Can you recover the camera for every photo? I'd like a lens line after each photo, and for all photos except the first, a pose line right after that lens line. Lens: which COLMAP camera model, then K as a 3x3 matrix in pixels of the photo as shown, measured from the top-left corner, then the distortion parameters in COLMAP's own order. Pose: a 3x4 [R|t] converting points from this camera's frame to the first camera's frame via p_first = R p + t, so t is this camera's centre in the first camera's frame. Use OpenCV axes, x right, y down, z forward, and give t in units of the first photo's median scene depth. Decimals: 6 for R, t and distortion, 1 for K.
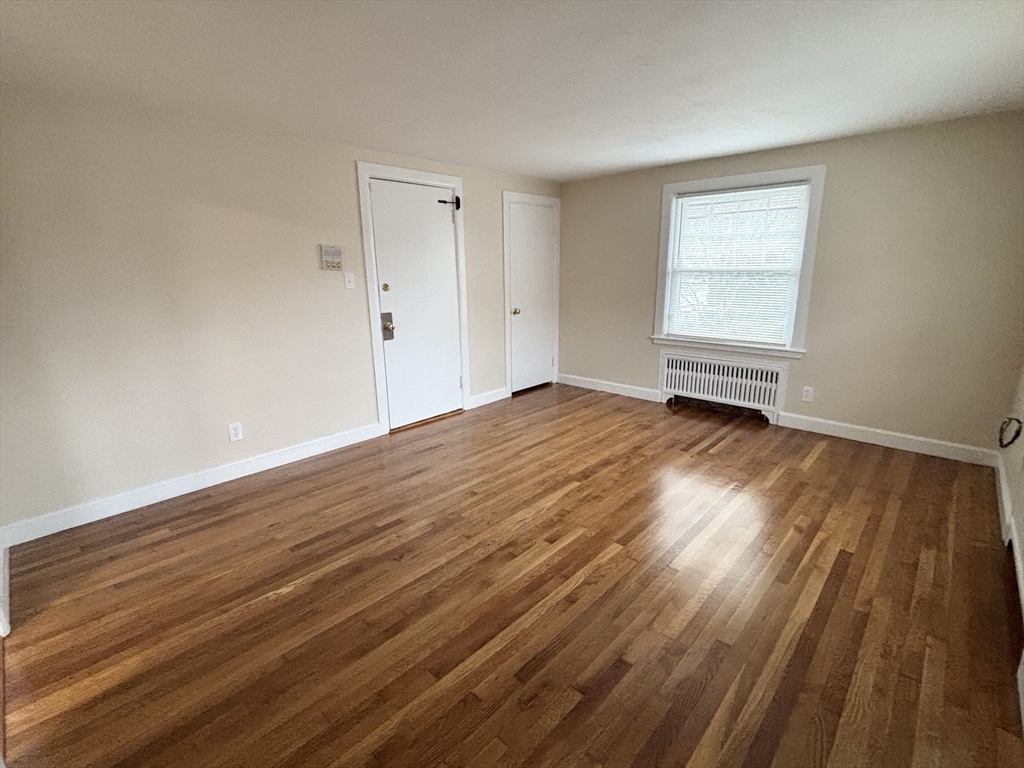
lens RADIAL K [[468.5, 0, 512.0], [0, 468.5, 384.0], [0, 0, 1]] dist [0.013175, -0.000644]
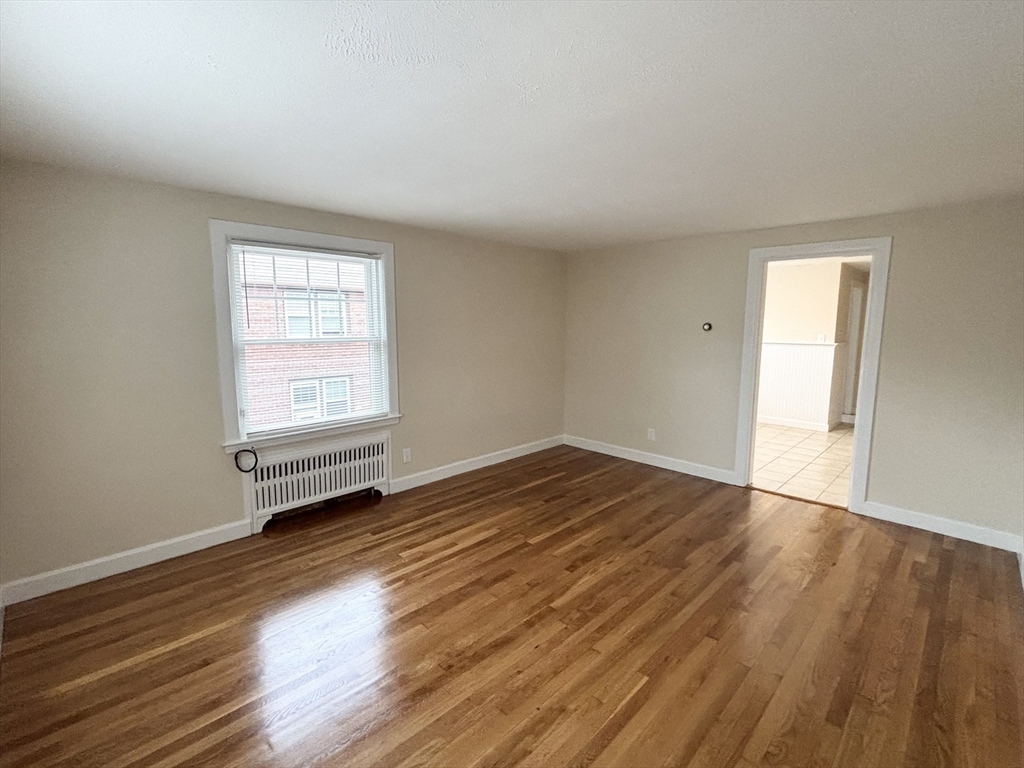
lens RADIAL K [[471.0, 0, 507.6], [0, 471.0, 380.4], [0, 0, 1]] dist [0.003460, -0.000253]
pose [[-0.999564, 0.006315, 0.028848, 0.155140], [0.016438, 0.930523, 0.365865, -0.358311], [-0.024534, 0.366179, -0.930221, 1.301132]]
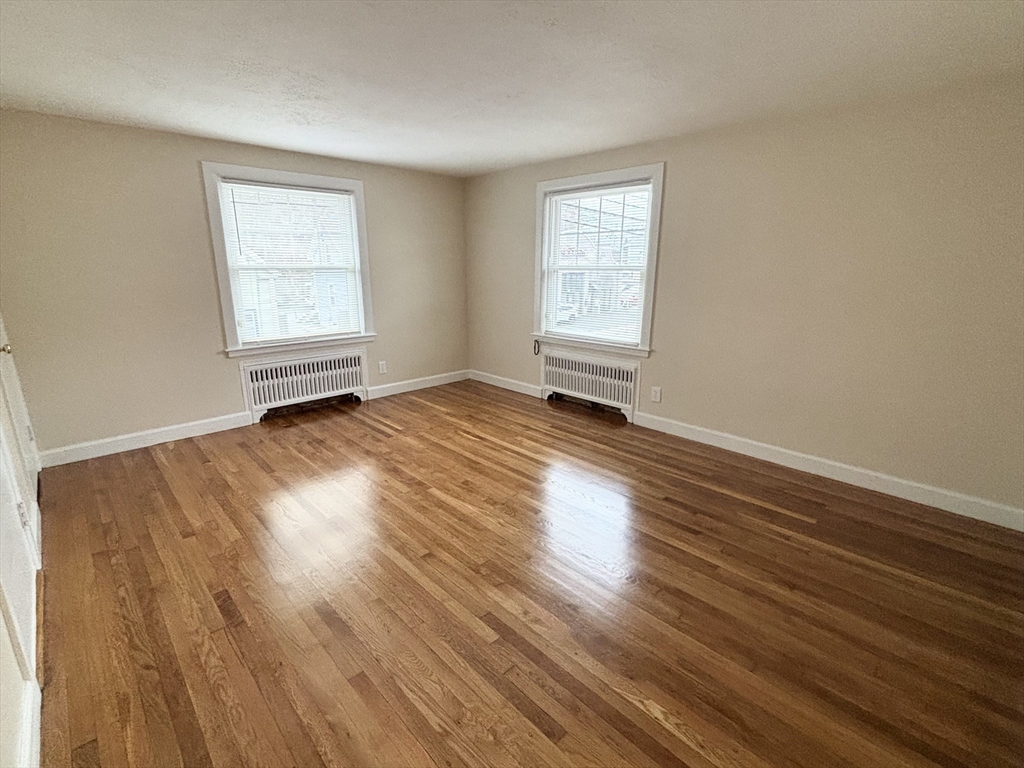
lens RADIAL K [[471.0, 0, 507.6], [0, 471.0, 380.4], [0, 0, 1]] dist [0.003460, -0.000253]
pose [[0.051296, -0.228808, 0.972119, -0.590139], [0.239948, 0.947711, 0.210402, -0.131118], [-0.969430, 0.222466, 0.103516, 0.568019]]
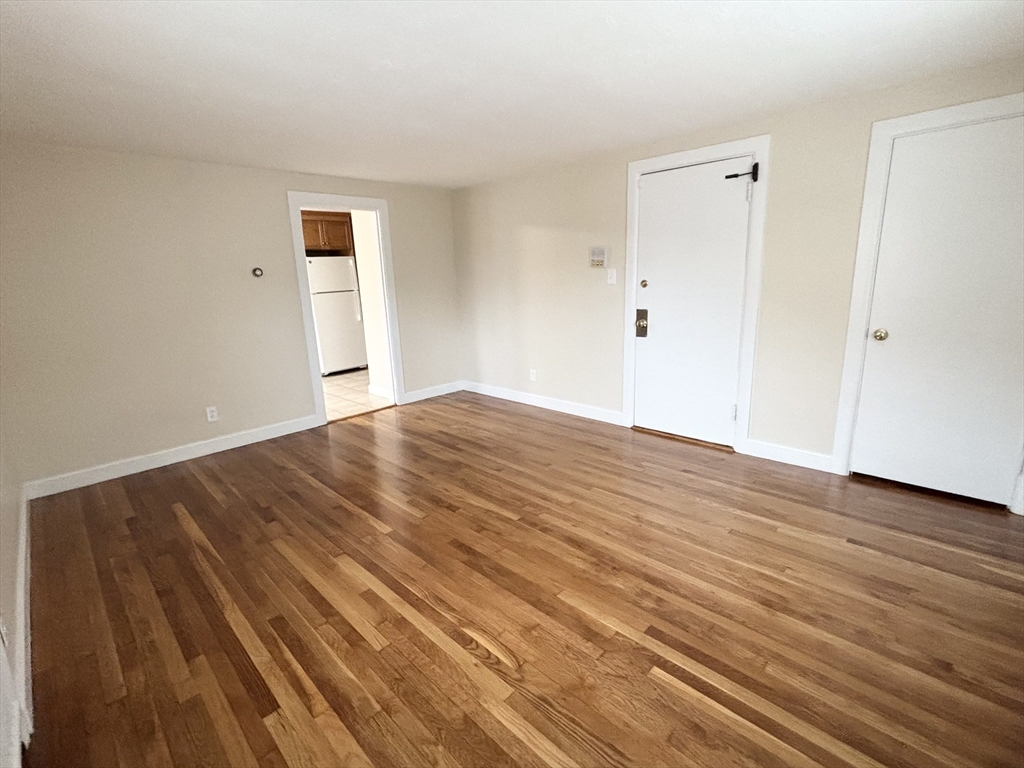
lens RADIAL K [[471.0, 0, 507.6], [0, 471.0, 380.4], [0, 0, 1]] dist [0.003460, -0.000253]
pose [[-0.023913, 0.238835, -0.970766, 0.747045], [-0.208381, 0.948524, 0.238496, -0.189393], [0.977755, 0.207992, 0.027087, 0.732736]]
